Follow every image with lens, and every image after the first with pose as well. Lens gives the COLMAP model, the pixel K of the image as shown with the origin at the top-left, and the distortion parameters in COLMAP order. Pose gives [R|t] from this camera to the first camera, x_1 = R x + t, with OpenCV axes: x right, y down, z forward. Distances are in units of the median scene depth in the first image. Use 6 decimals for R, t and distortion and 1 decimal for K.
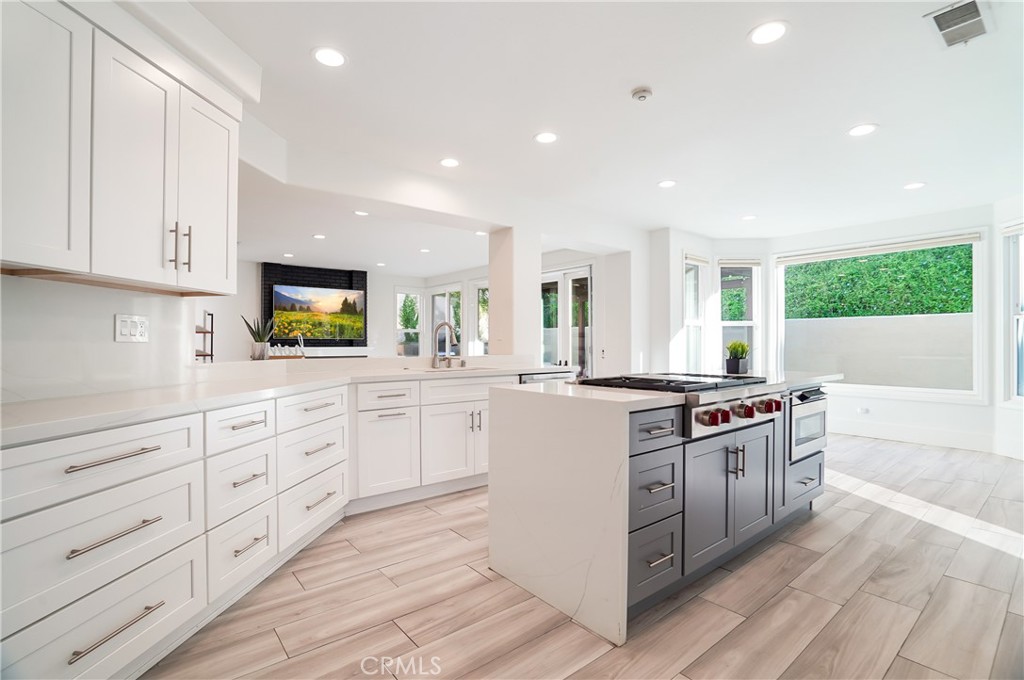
lens RADIAL K [[474.8, 0, 510.3], [0, 474.8, 339.5], [0, 0, 1]] dist [-0.030917, 0.006323]
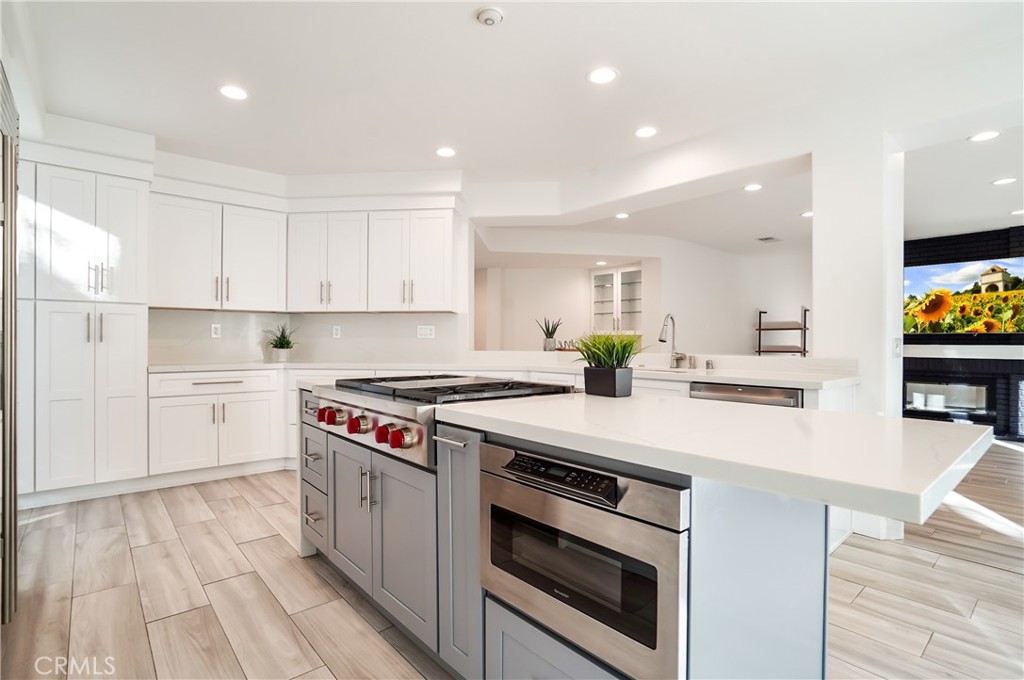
lens RADIAL K [[491.6, 0, 501.3], [0, 491.6, 342.3], [0, 0, 1]] dist [-0.041229, 0.010772]
pose [[0.029330, 0.005289, -0.999556, 1.368416], [0.006356, 0.999965, 0.005477, 0.014080], [0.999550, -0.006513, 0.029295, 1.266141]]
